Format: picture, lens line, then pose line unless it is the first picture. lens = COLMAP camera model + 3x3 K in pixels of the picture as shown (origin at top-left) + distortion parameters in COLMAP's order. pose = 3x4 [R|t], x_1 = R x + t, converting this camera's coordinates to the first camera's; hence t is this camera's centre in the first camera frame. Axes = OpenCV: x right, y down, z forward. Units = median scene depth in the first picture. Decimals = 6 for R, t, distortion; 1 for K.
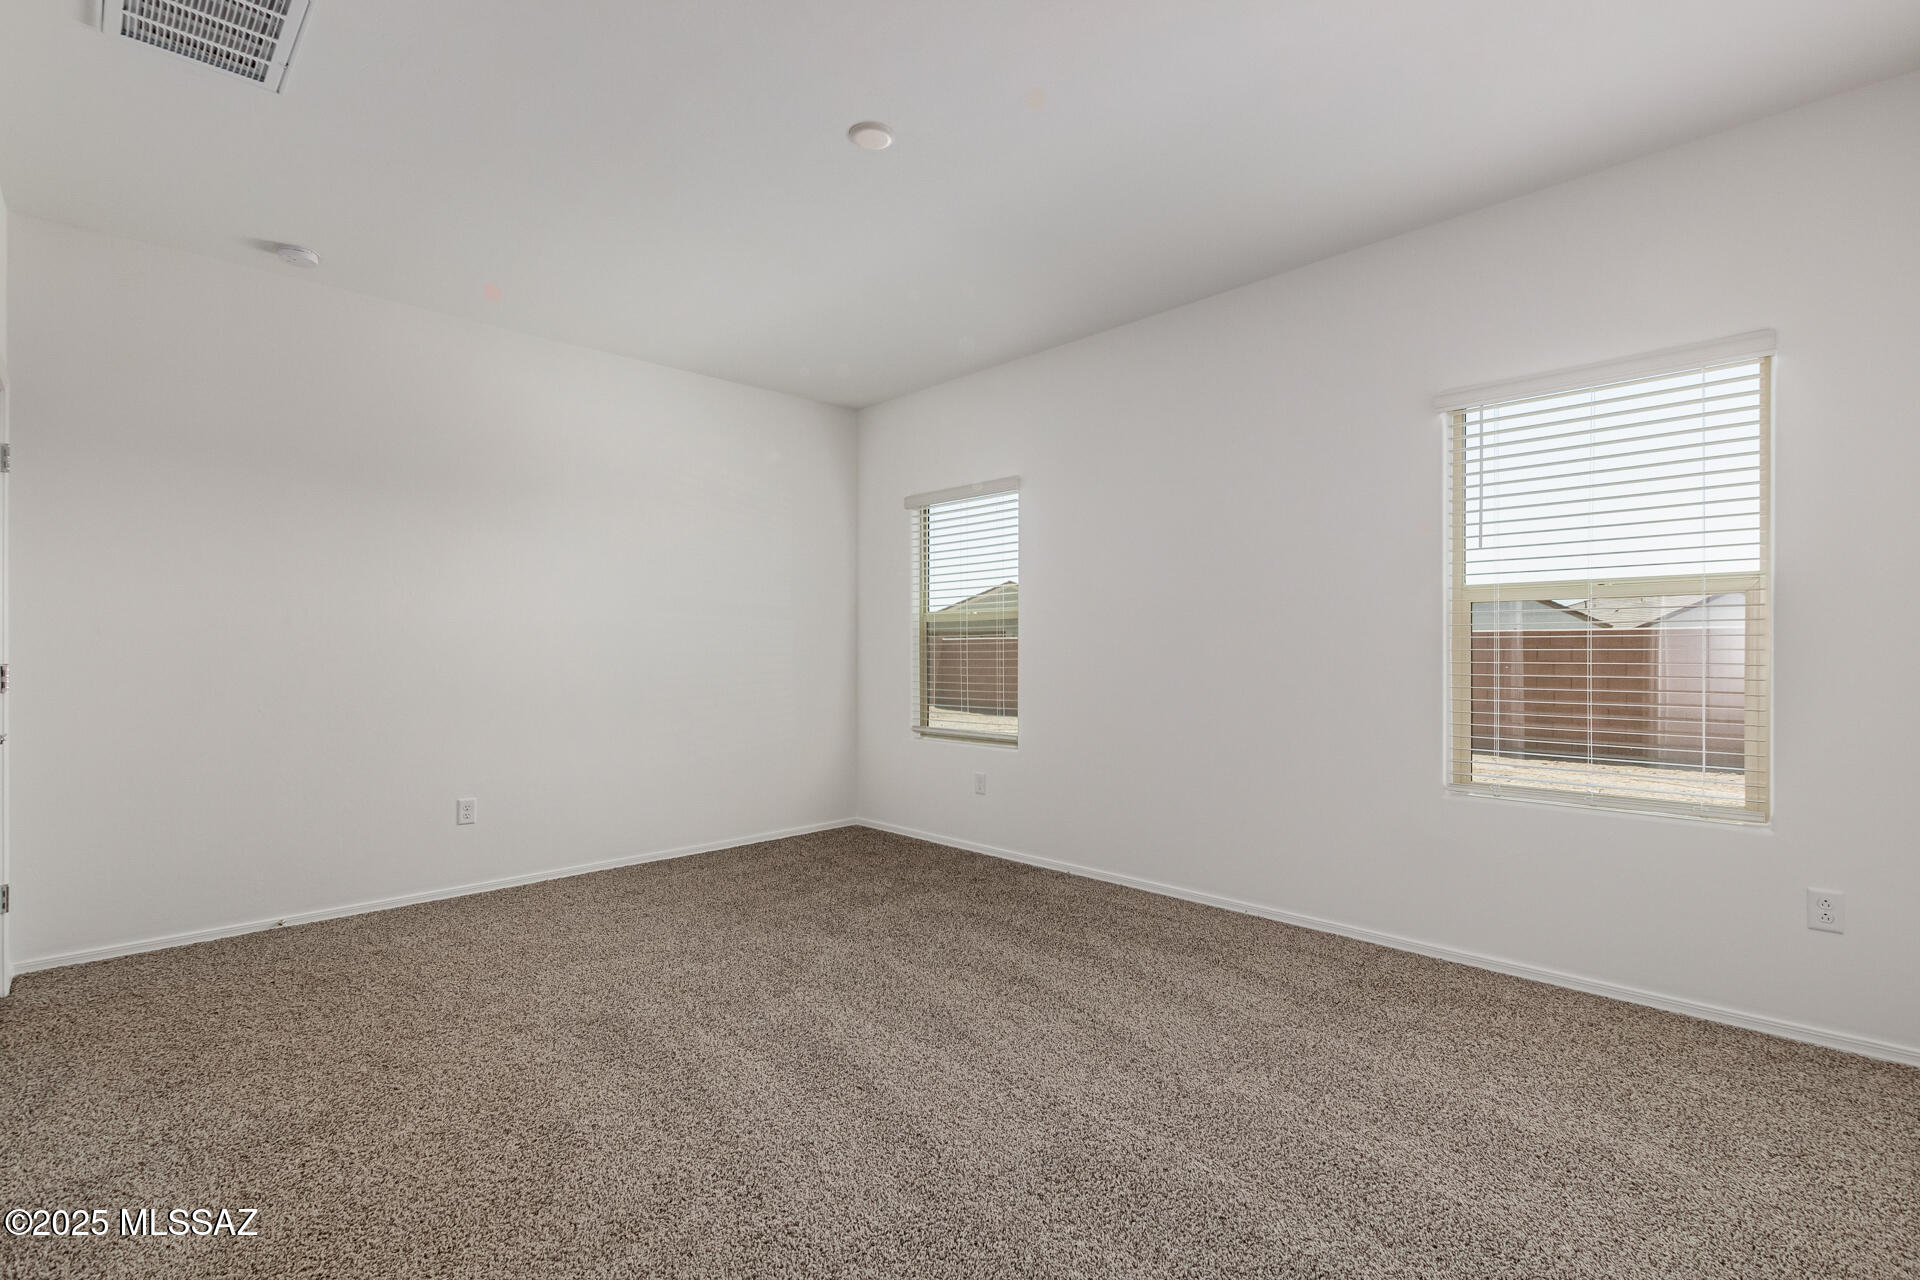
lens RADIAL K [[881.8, 0, 990.6], [0, 881.8, 649.8], [0, 0, 1]] dist [-0.000354, -0.000026]
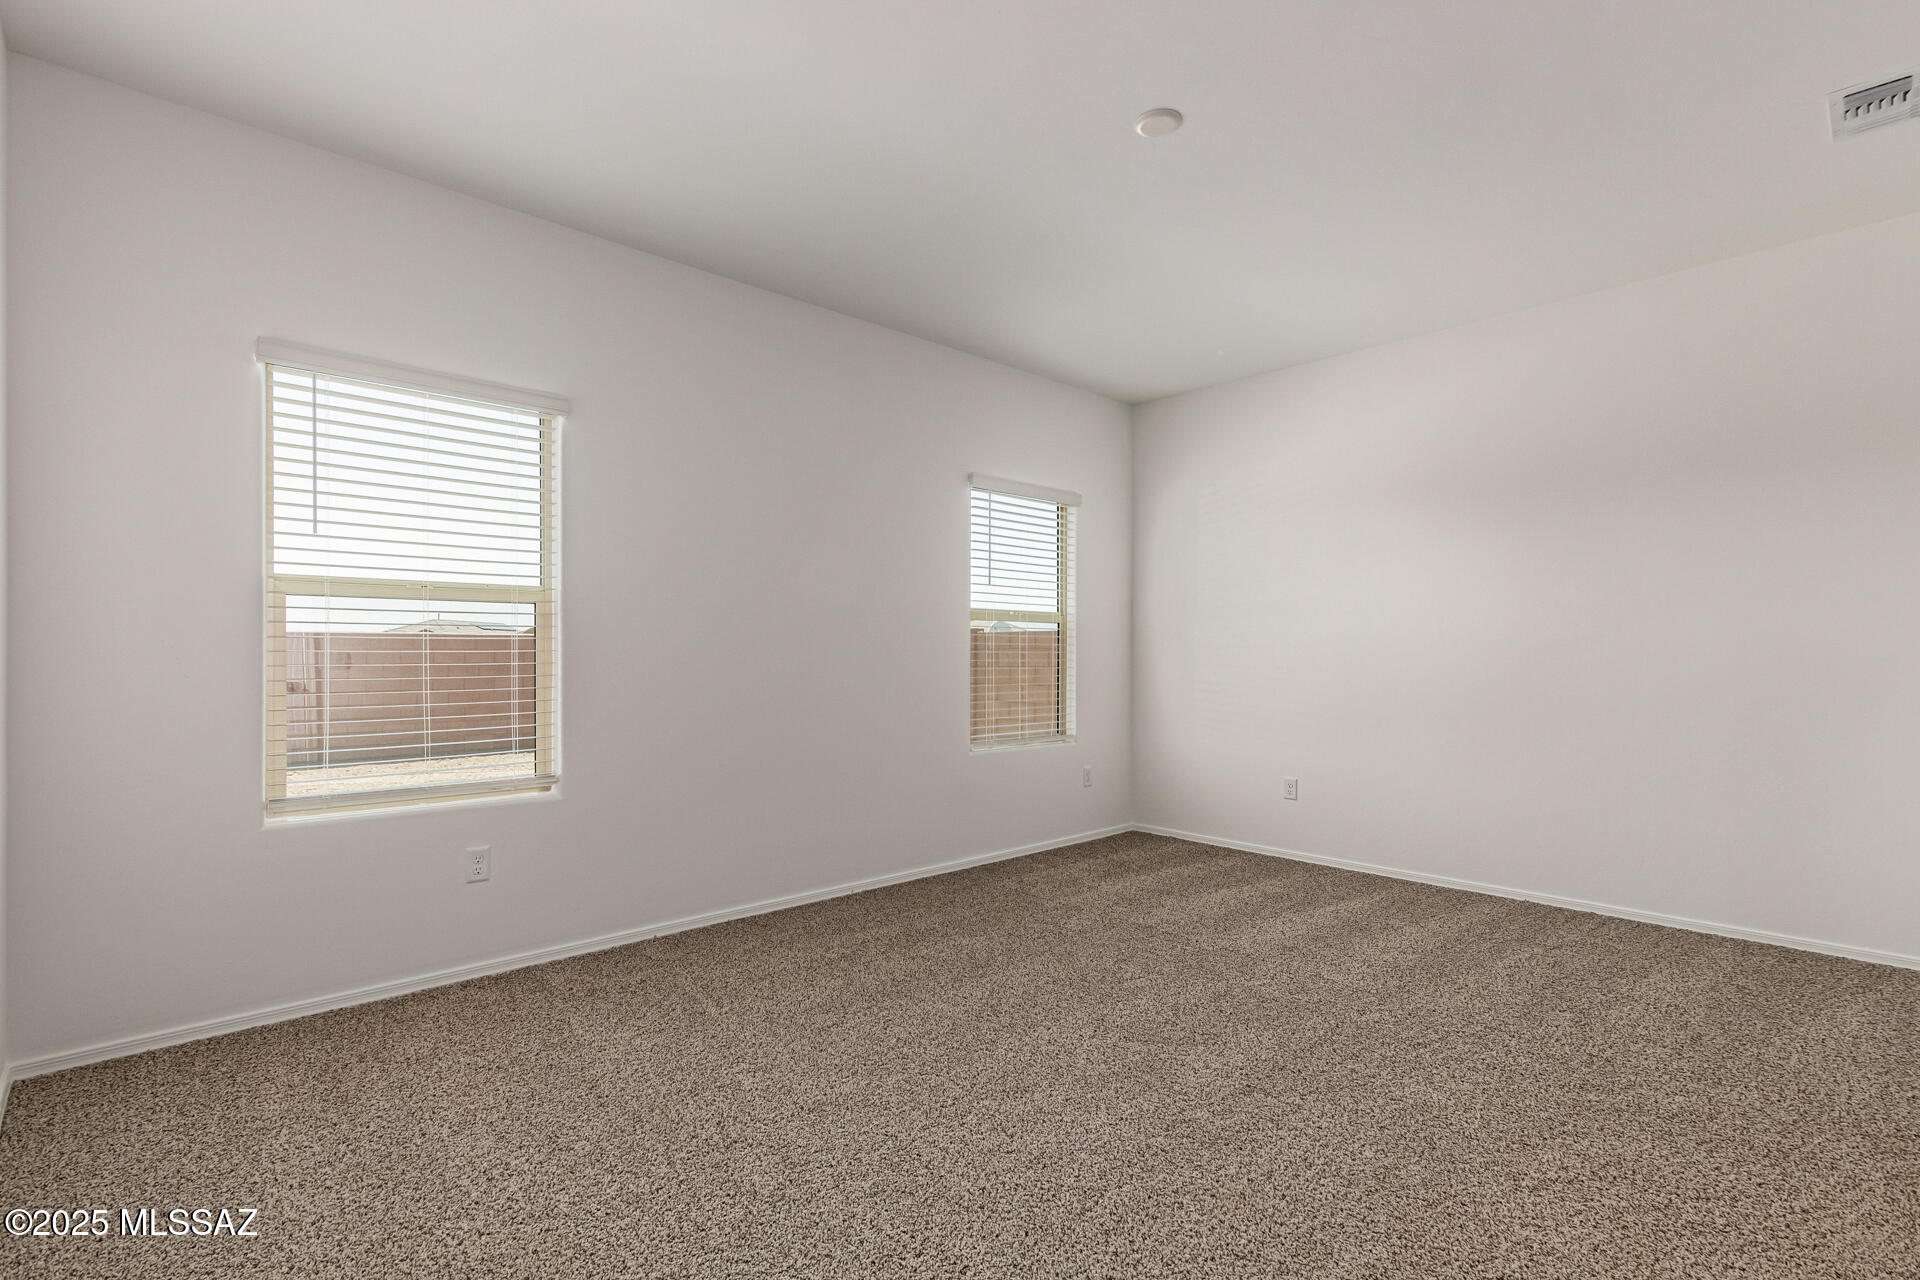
lens RADIAL K [[881.8, 0, 990.6], [0, 881.8, 649.8], [0, 0, 1]] dist [-0.000354, -0.000026]
pose [[0.020942, 0.003582, 0.999774, -0.347157], [-0.002475, 0.999991, -0.003531, 0.000576], [-0.999778, -0.002400, 0.020951, 0.351838]]
